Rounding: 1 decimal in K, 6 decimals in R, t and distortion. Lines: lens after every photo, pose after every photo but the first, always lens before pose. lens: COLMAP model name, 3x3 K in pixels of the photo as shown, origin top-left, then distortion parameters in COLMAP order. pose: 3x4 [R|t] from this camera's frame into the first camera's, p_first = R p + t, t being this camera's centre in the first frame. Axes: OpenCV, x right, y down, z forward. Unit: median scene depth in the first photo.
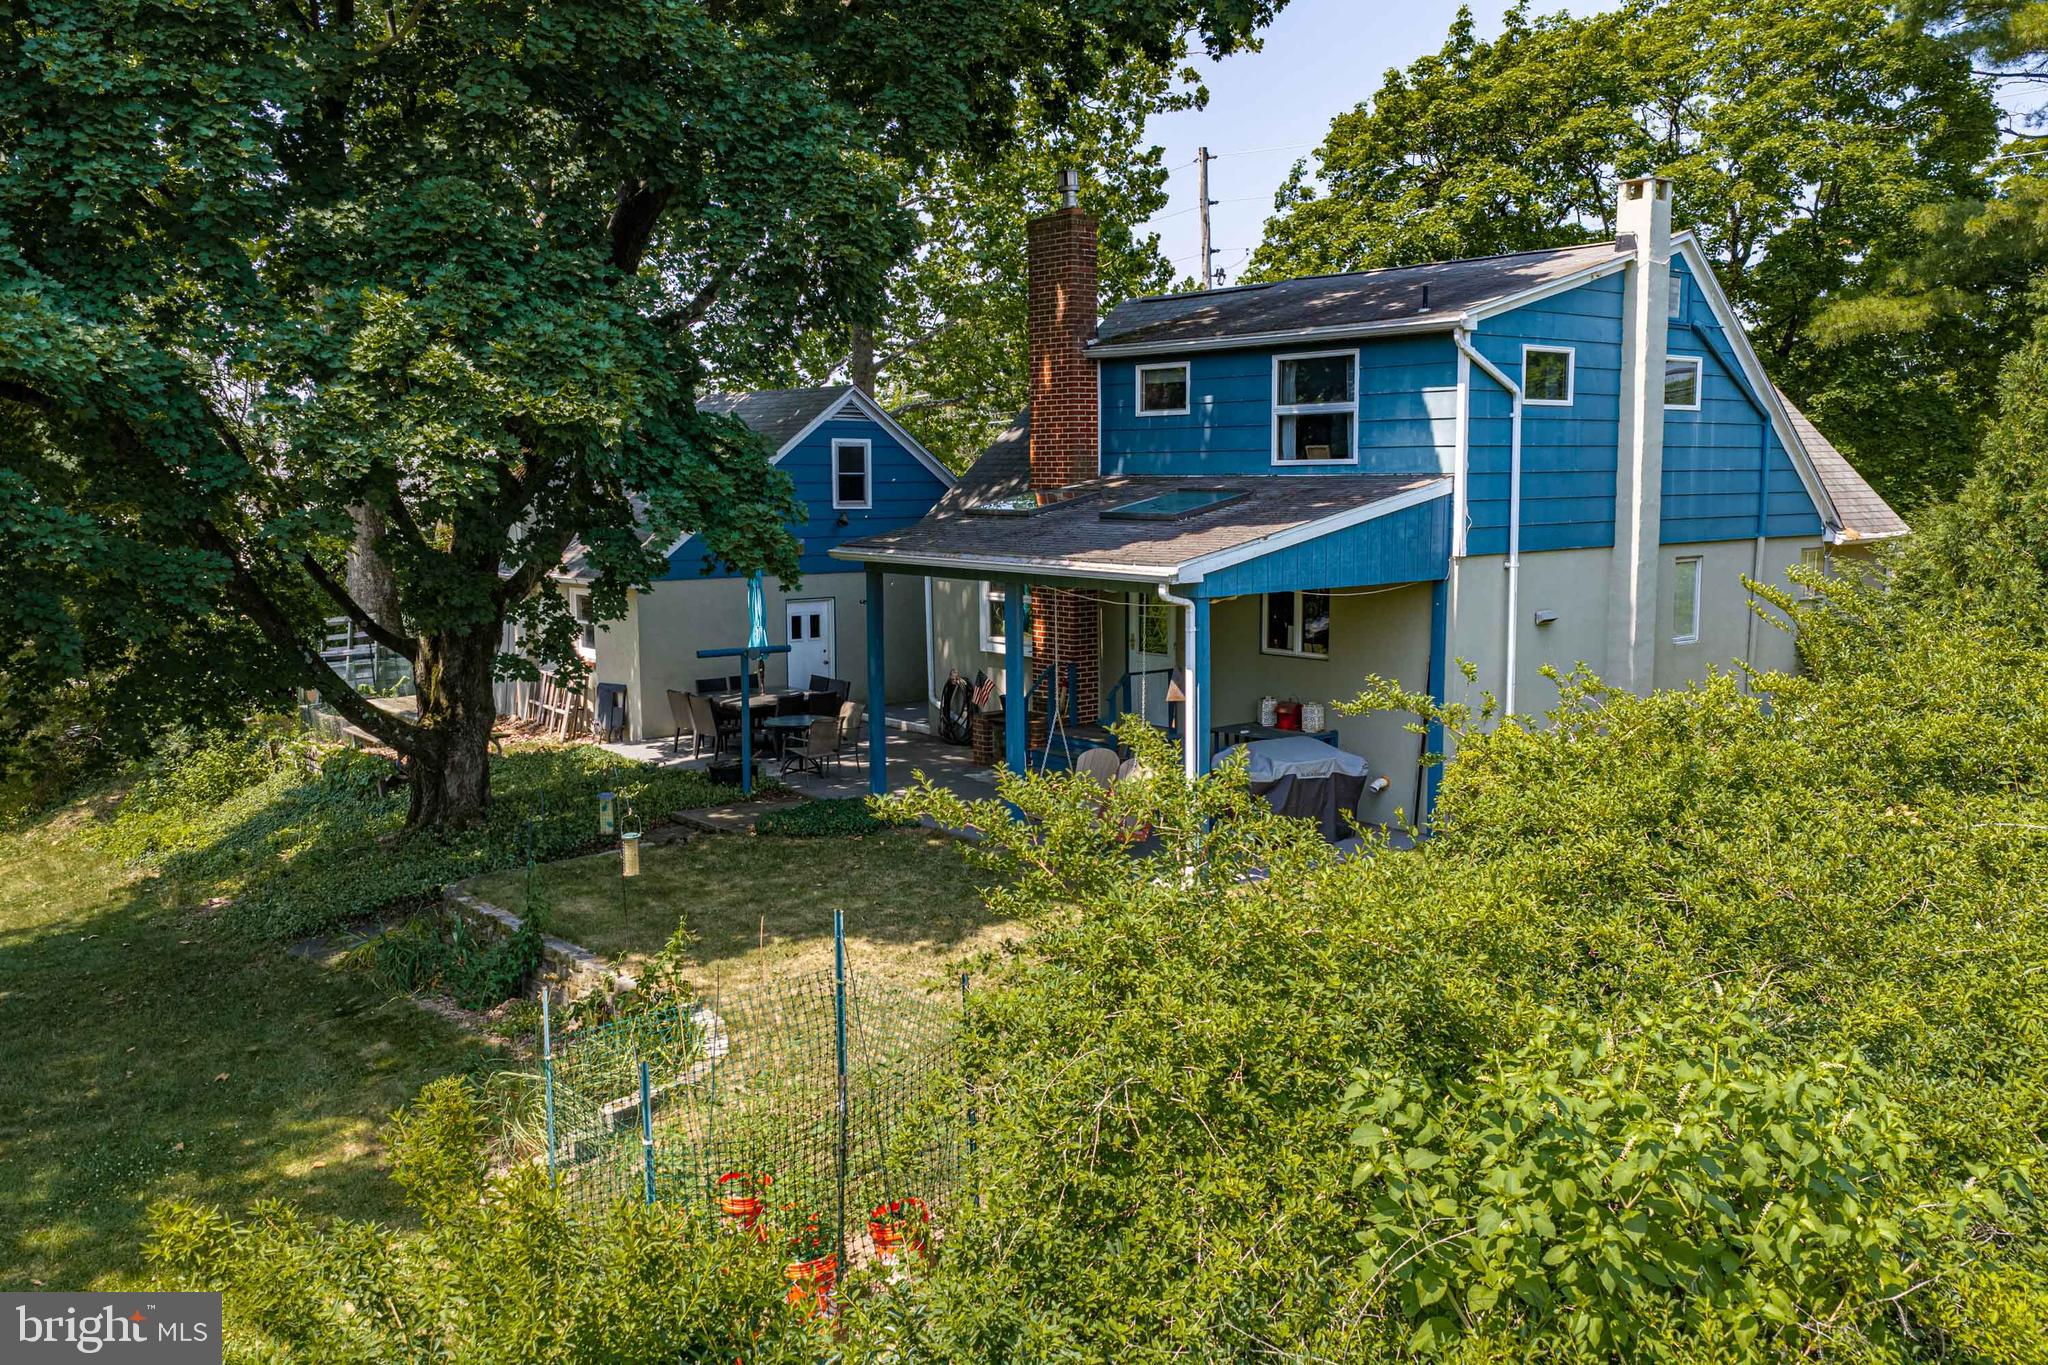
lens RADIAL K [[1703.0, 0, 1024.0], [0, 1703.0, 682.5], [0, 0, 1]] dist [0.005229, -0.003299]
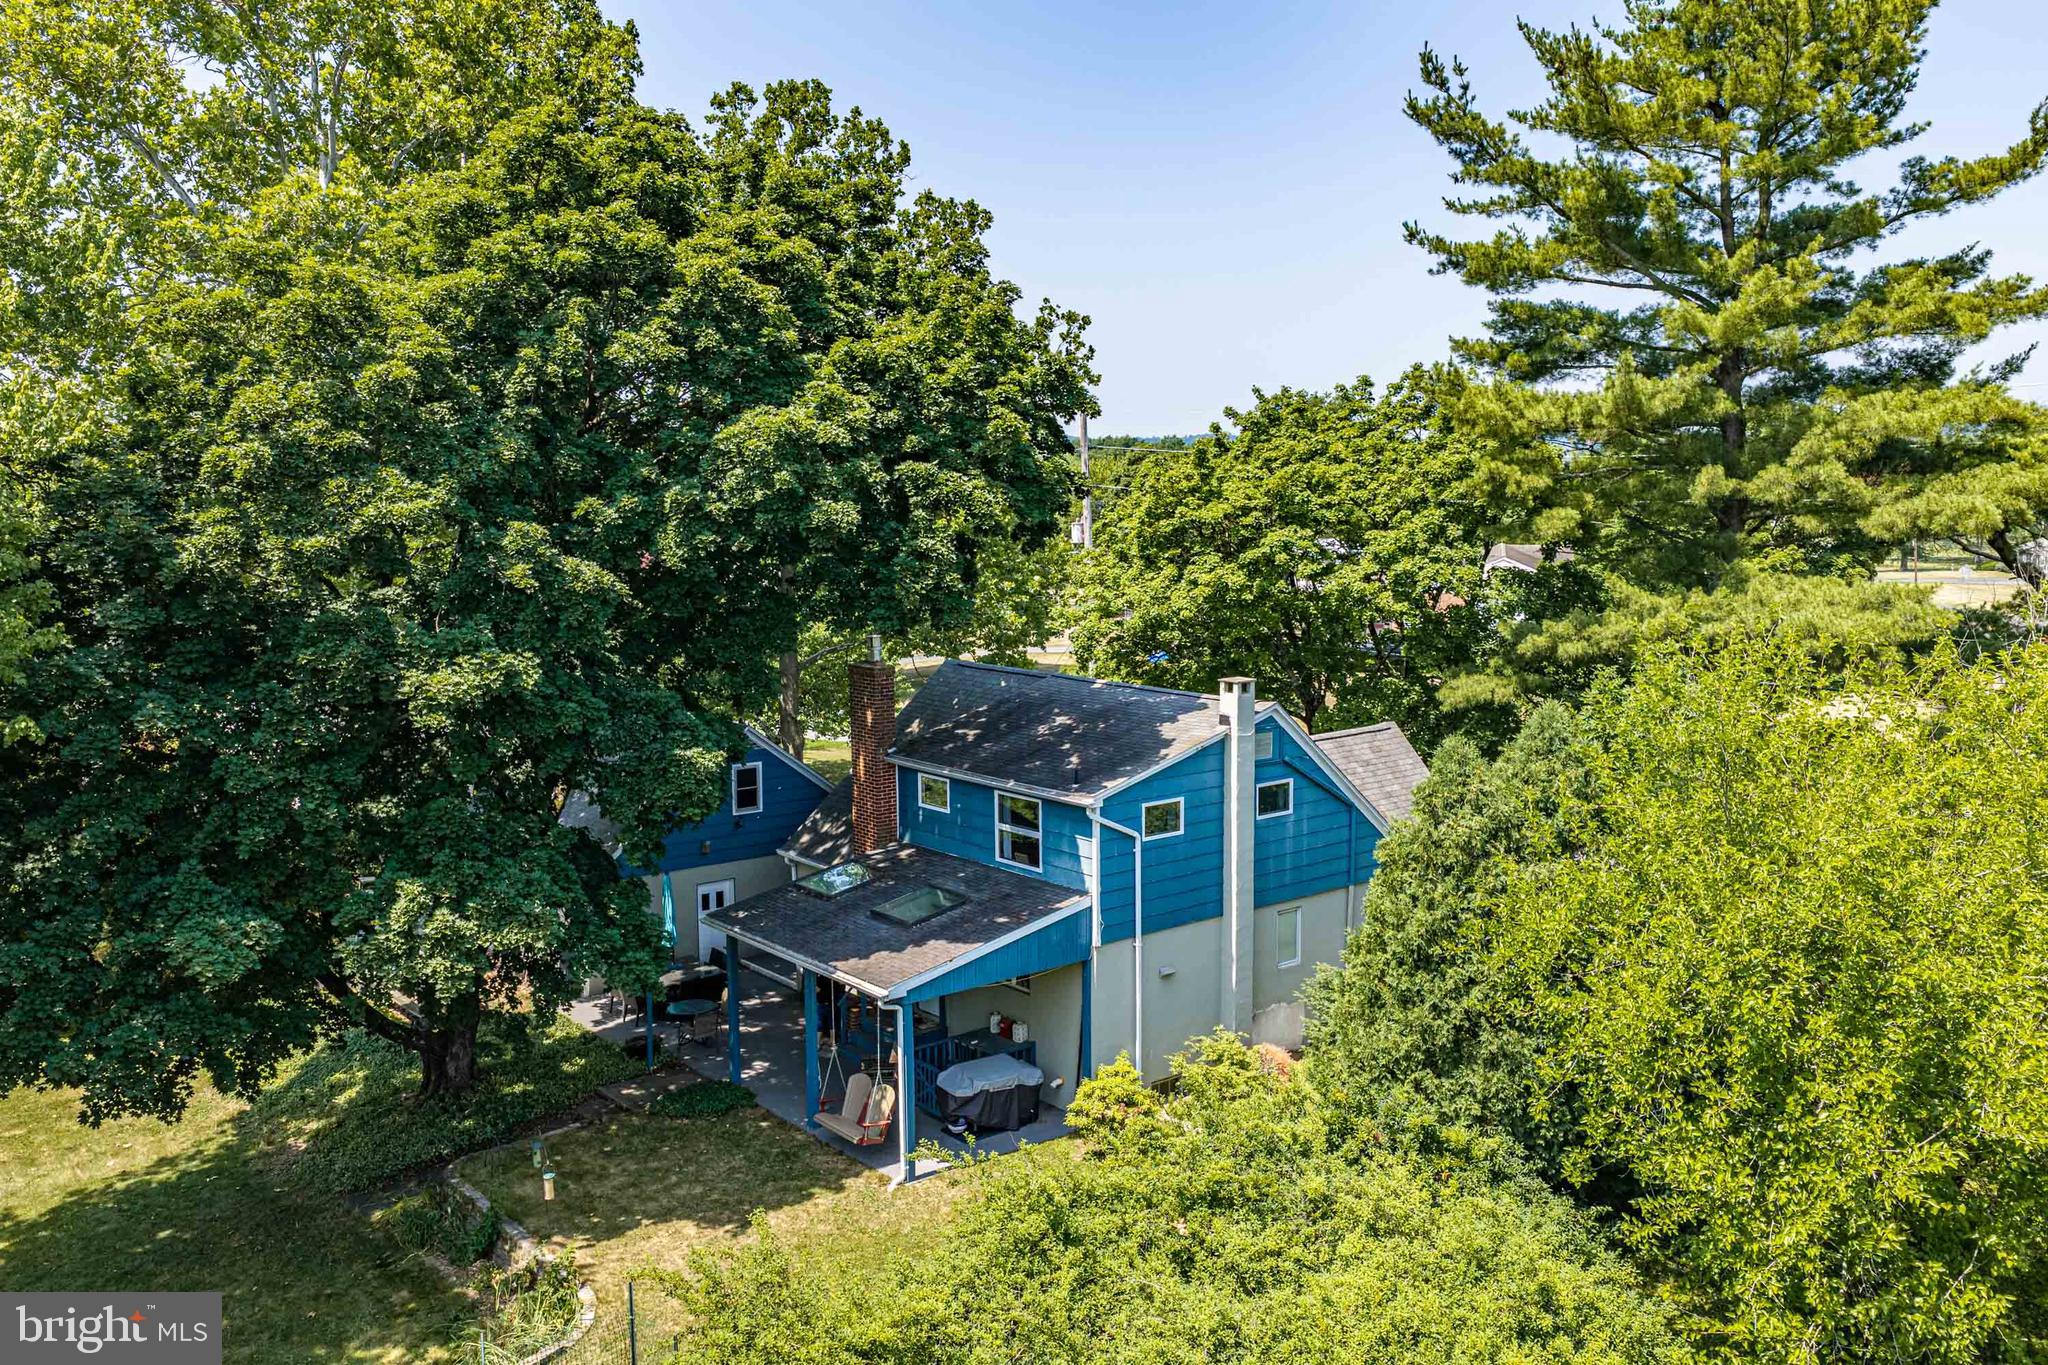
lens RADIAL K [[1704.8, 0, 1024.2], [0, 1704.8, 642.0], [0, 0, 1]] dist [-0.002270, -0.004450]
pose [[0.999955, 0.000422, -0.009516, 0.191442], [-0.000663, 0.999678, -0.025369, -0.292588], [0.009502, 0.025374, 0.999633, -0.527183]]
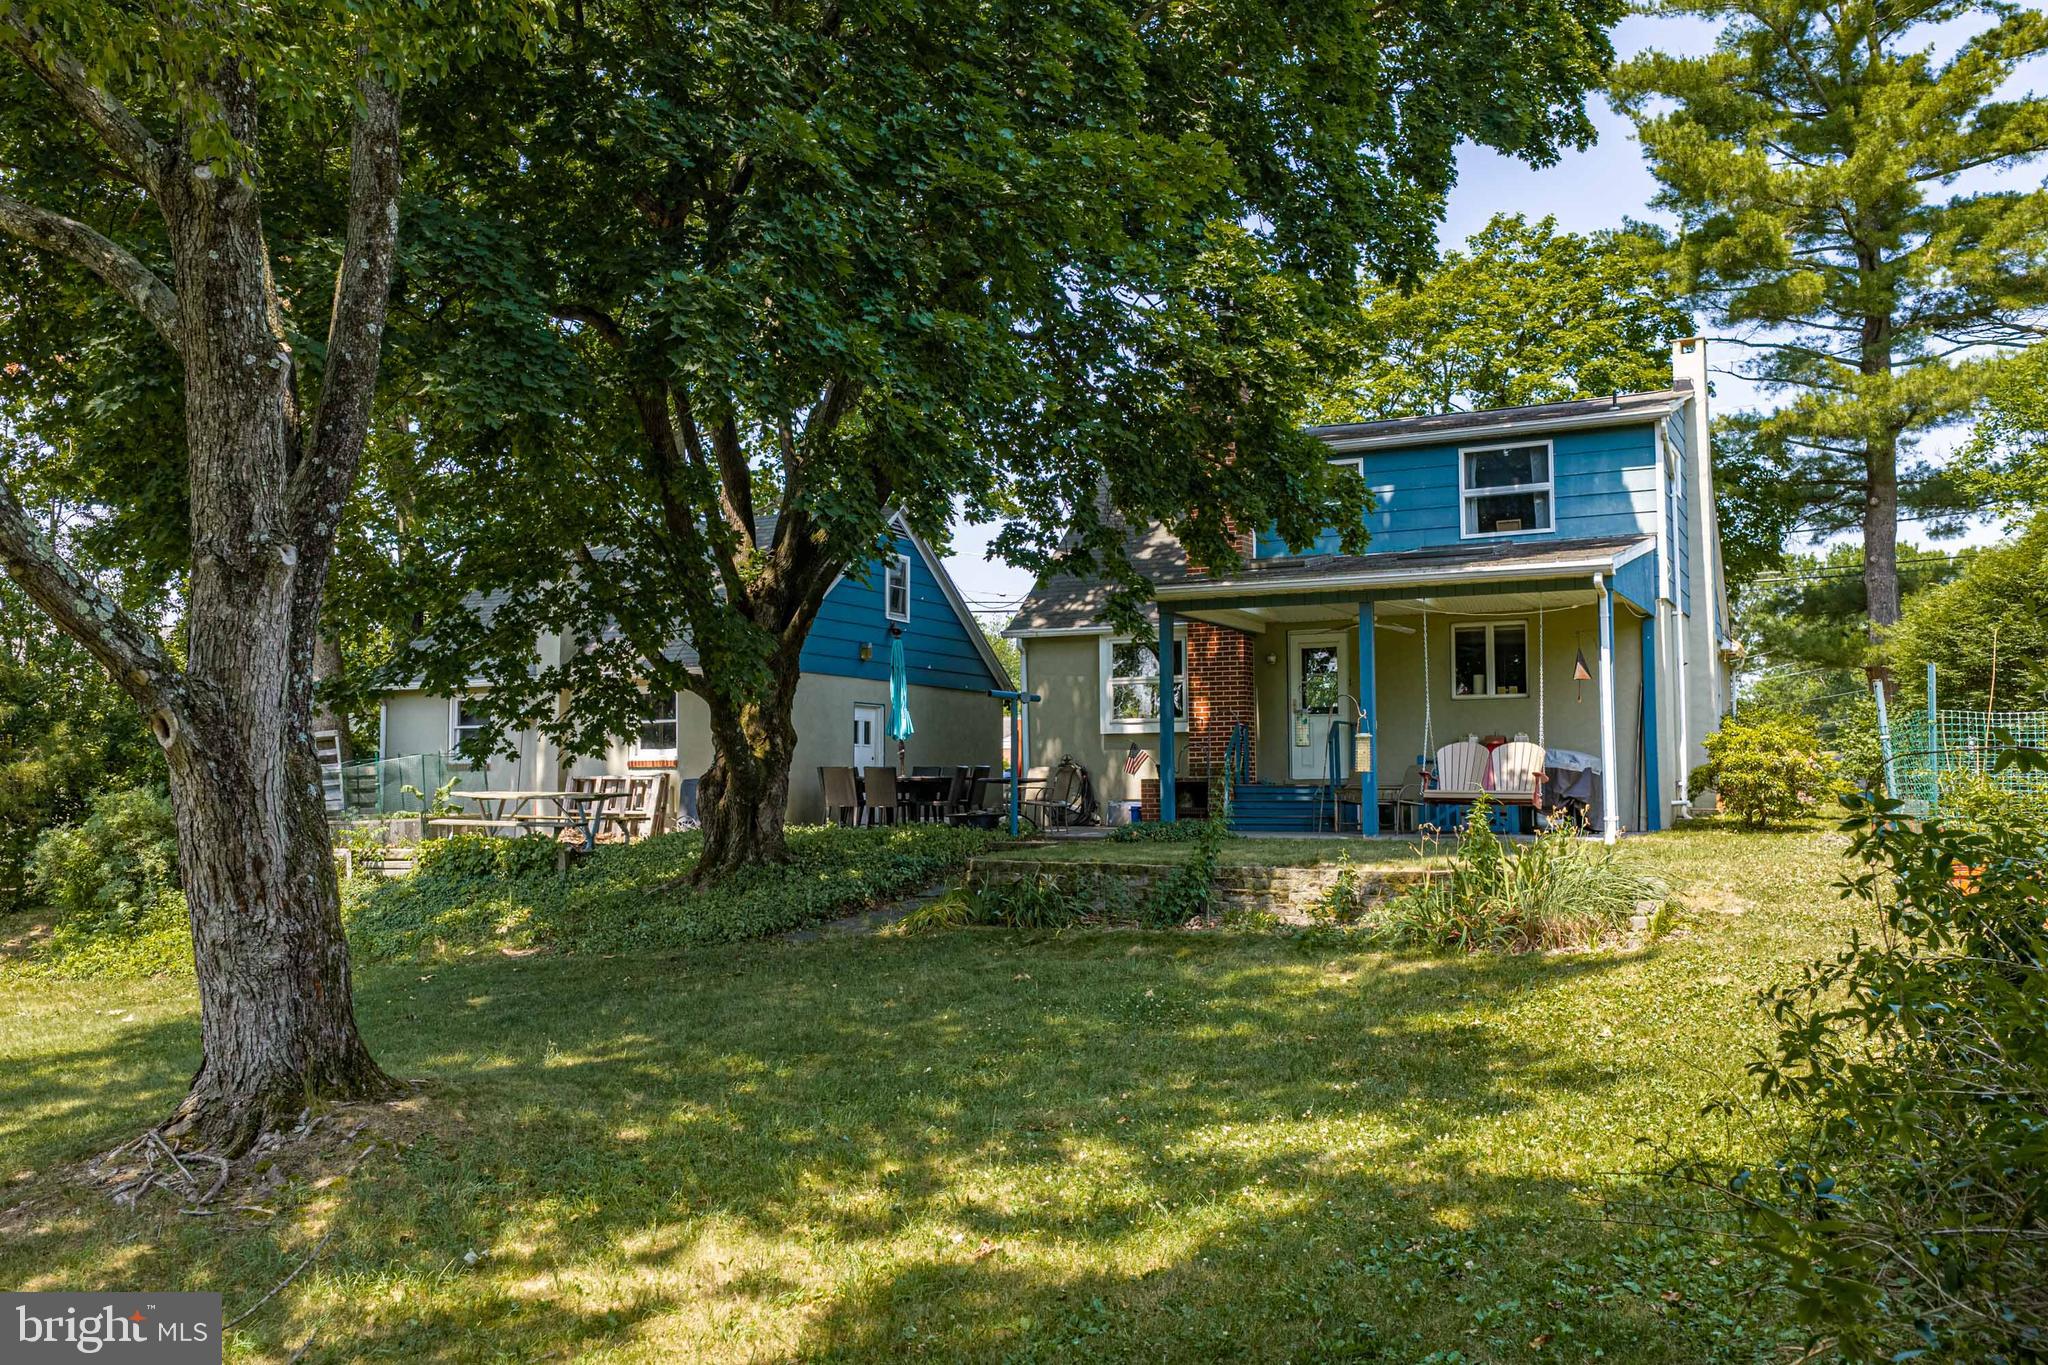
lens RADIAL K [[1703.0, 0, 1024.0], [0, 1703.0, 682.5], [0, 0, 1]] dist [0.005229, -0.003299]
pose [[0.917710, 0.025544, 0.396429, -0.625718], [0.050031, 0.982553, -0.179129, 0.174957], [-0.394088, 0.184222, 0.900420, 0.070012]]
